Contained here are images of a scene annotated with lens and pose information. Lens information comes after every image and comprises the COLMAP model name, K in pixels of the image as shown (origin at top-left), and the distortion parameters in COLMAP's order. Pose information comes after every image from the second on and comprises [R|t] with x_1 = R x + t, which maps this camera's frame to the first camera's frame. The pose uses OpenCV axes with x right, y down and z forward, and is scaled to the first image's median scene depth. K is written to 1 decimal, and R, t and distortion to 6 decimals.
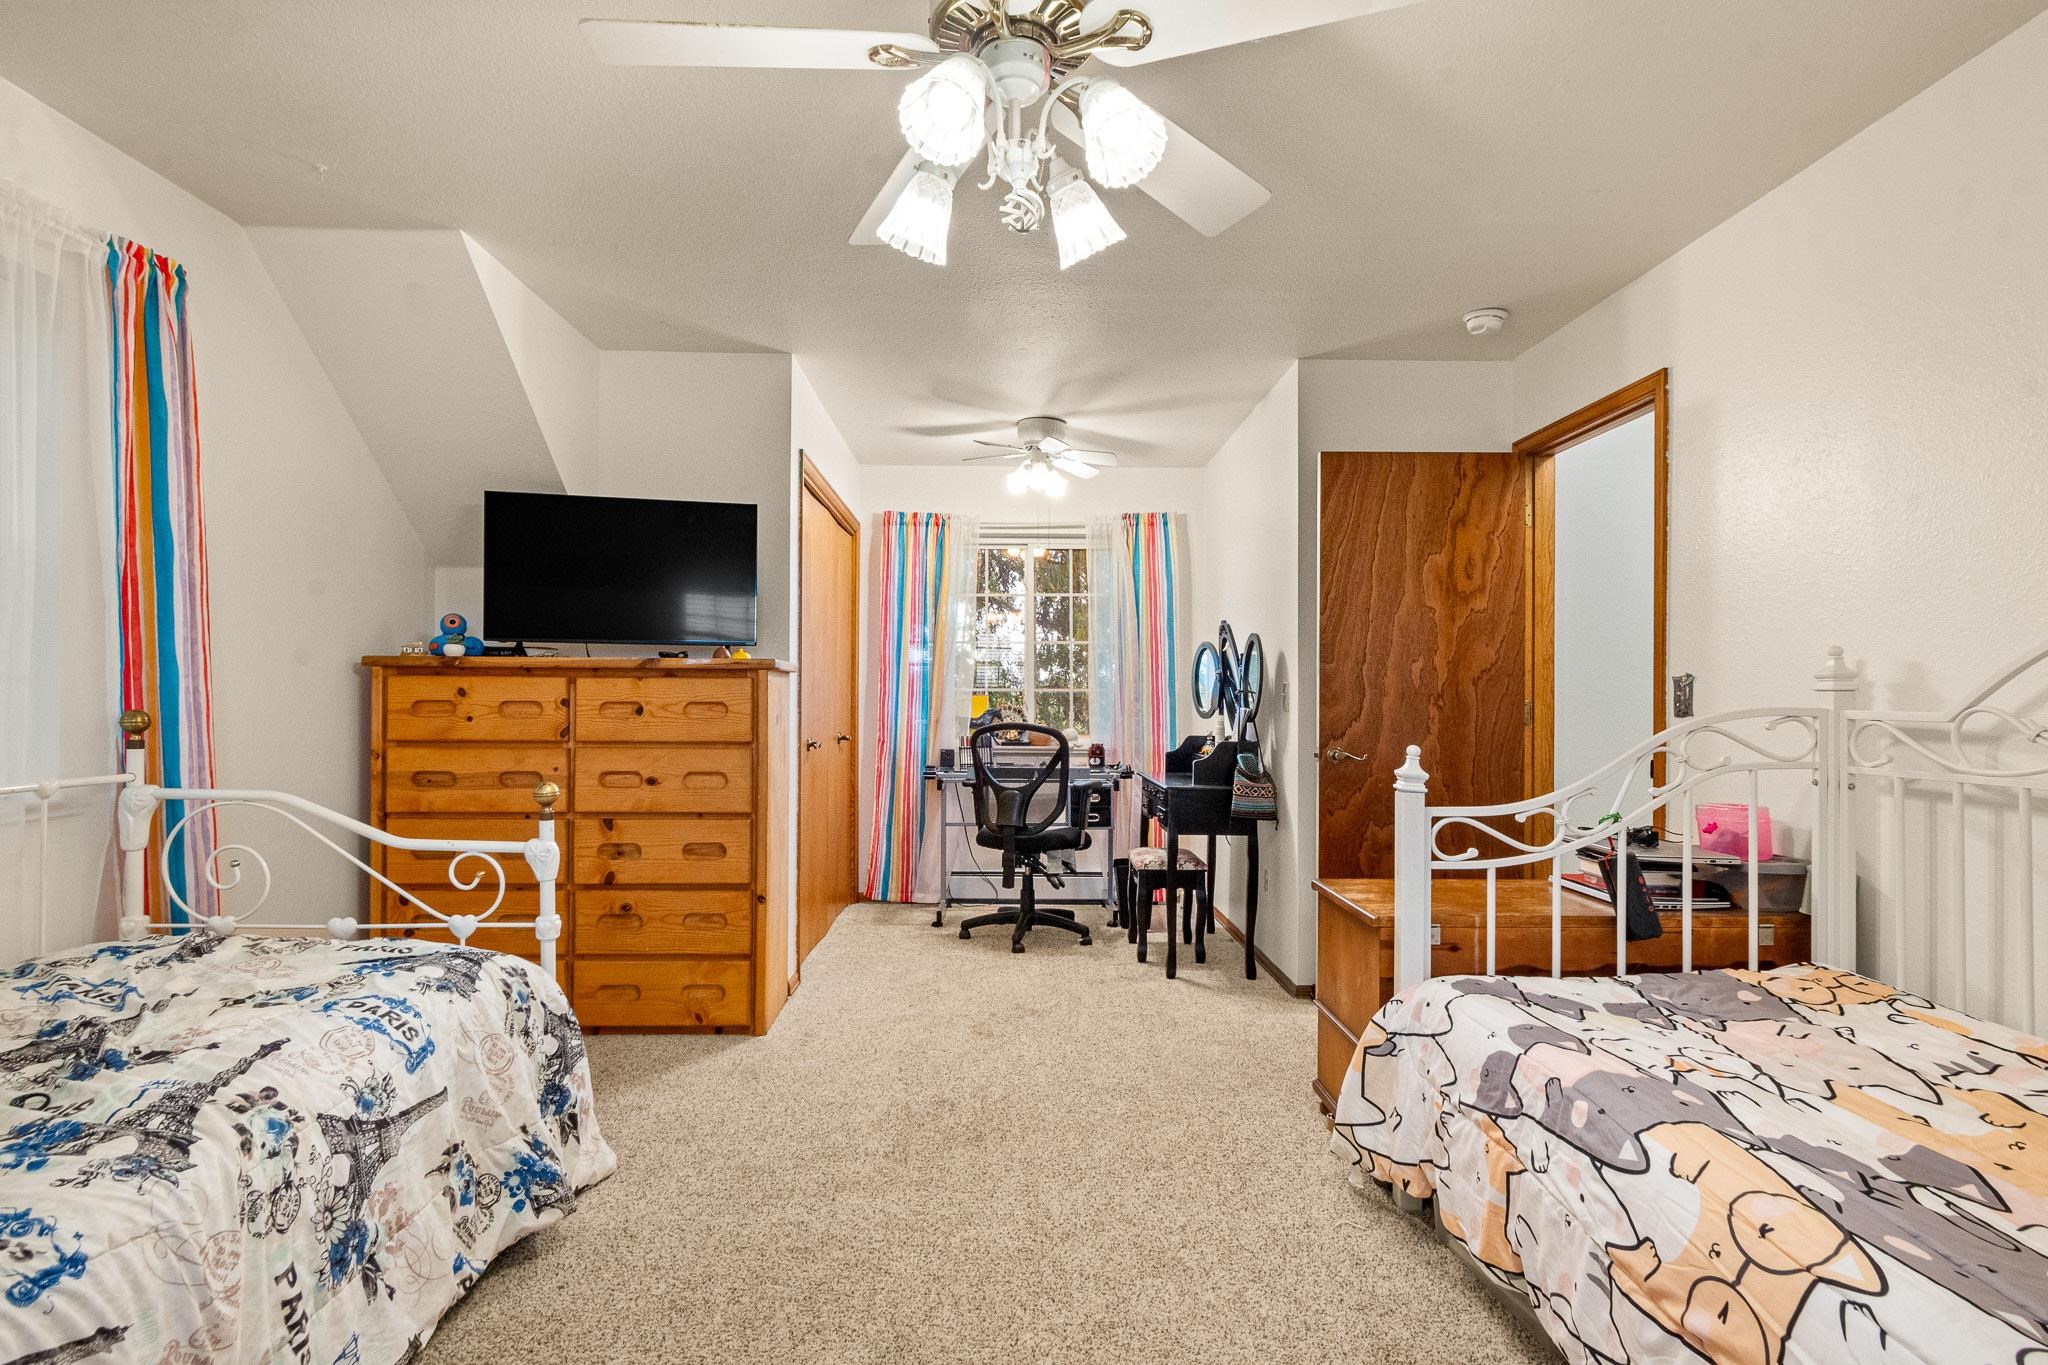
lens RADIAL K [[1035.7, 0, 1029.5], [0, 1035.7, 694.5], [0, 0, 1]] dist [-0.001408, -0.000301]
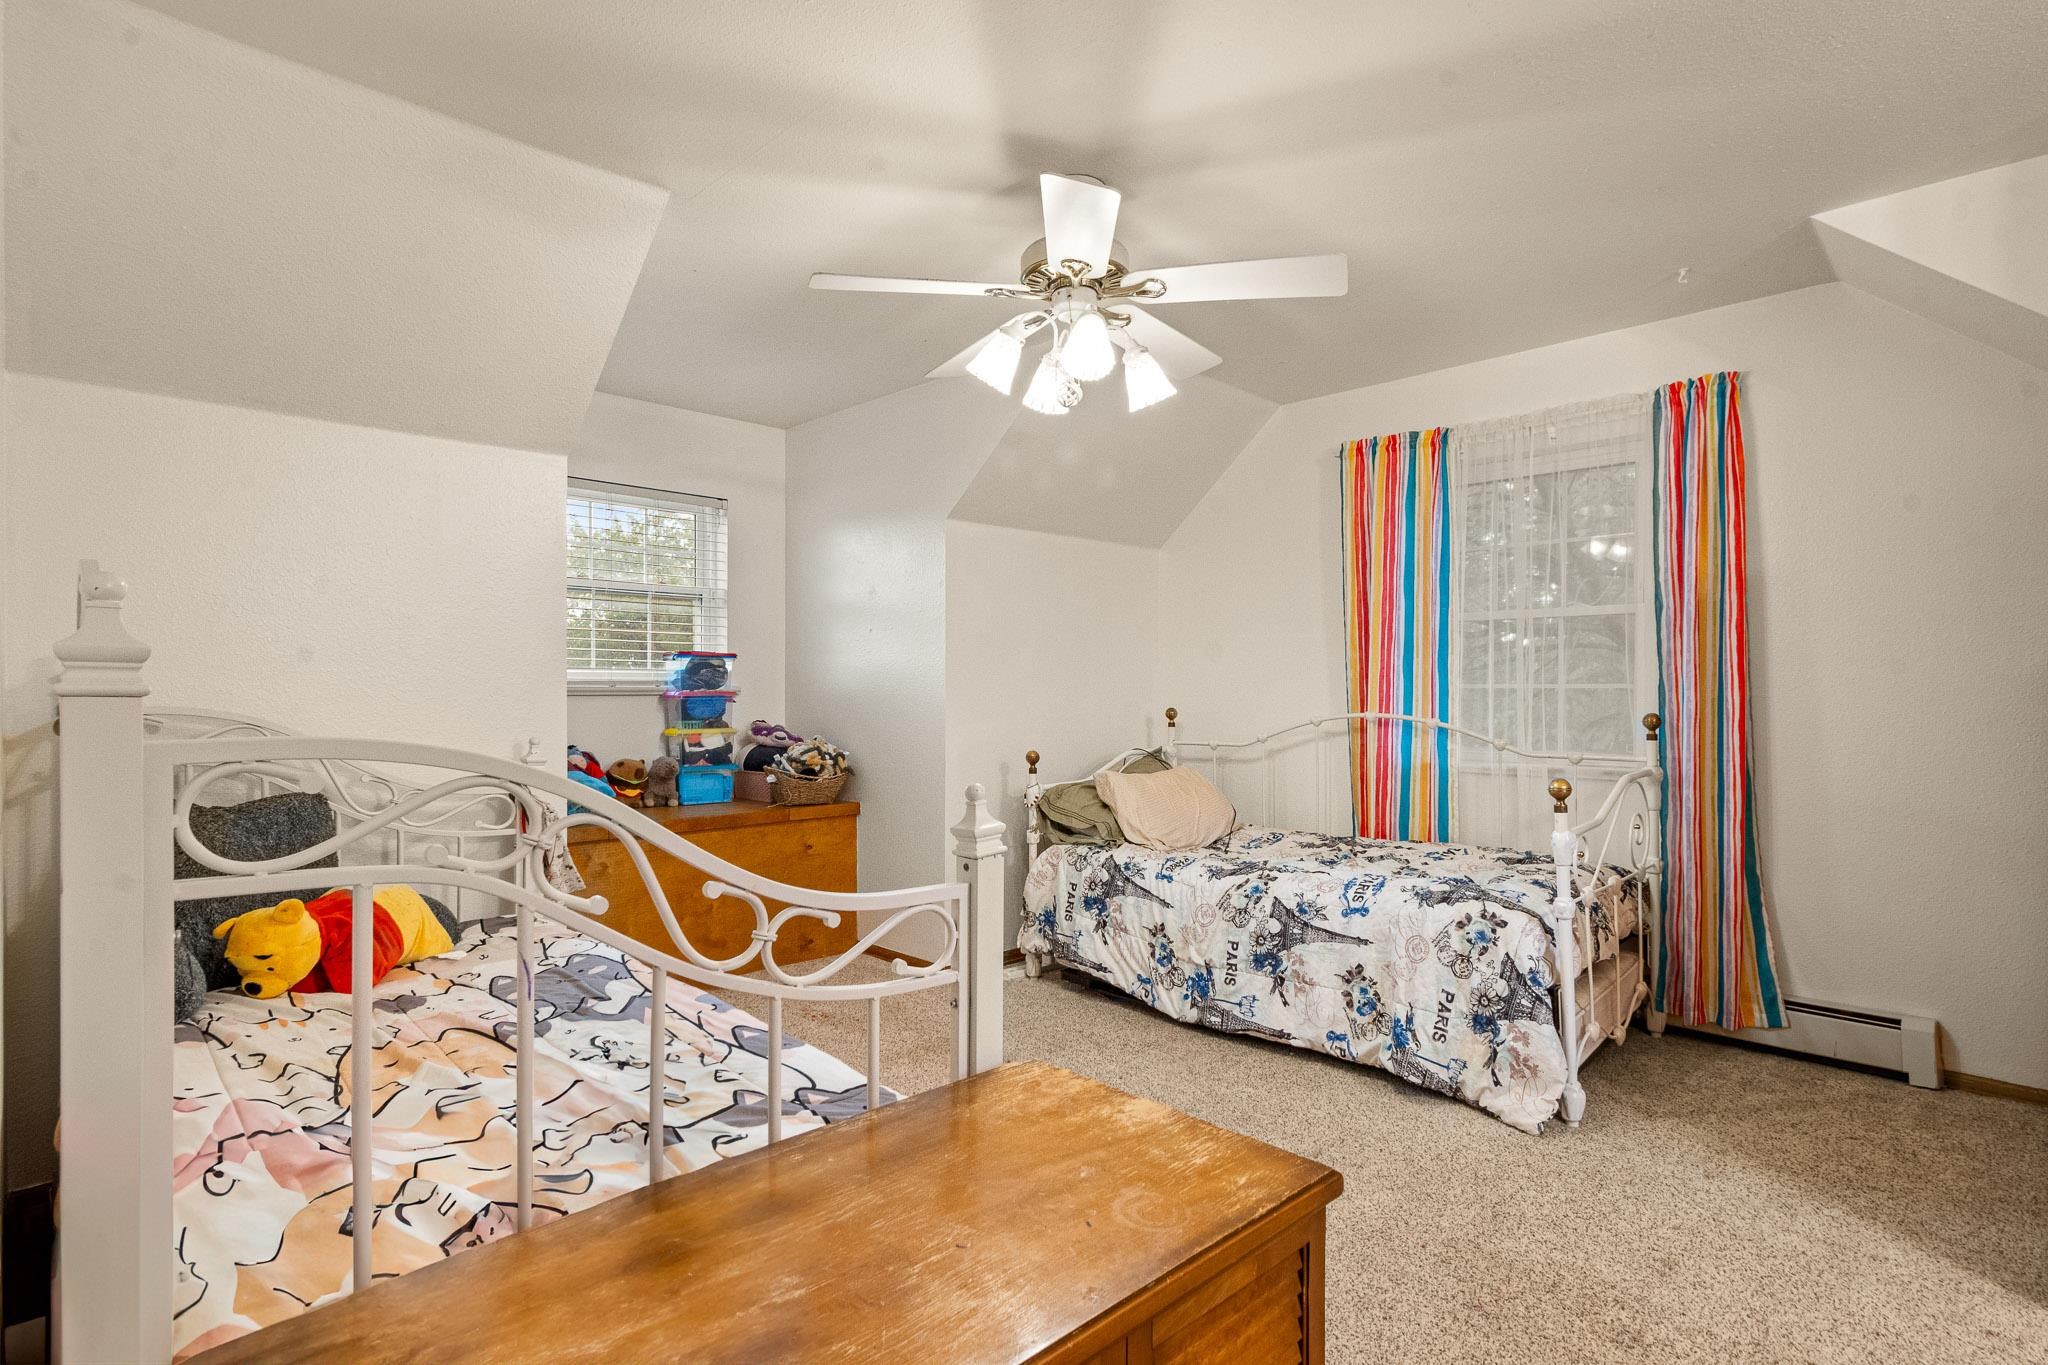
lens RADIAL K [[1035.7, 0, 1029.5], [0, 1035.7, 694.5], [0, 0, 1]] dist [-0.001408, -0.000301]
pose [[-0.738608, -0.005664, -0.674111, 1.005914], [-0.001986, 0.999979, -0.006226, 0.001655], [0.674132, -0.003260, -0.738604, 1.988704]]
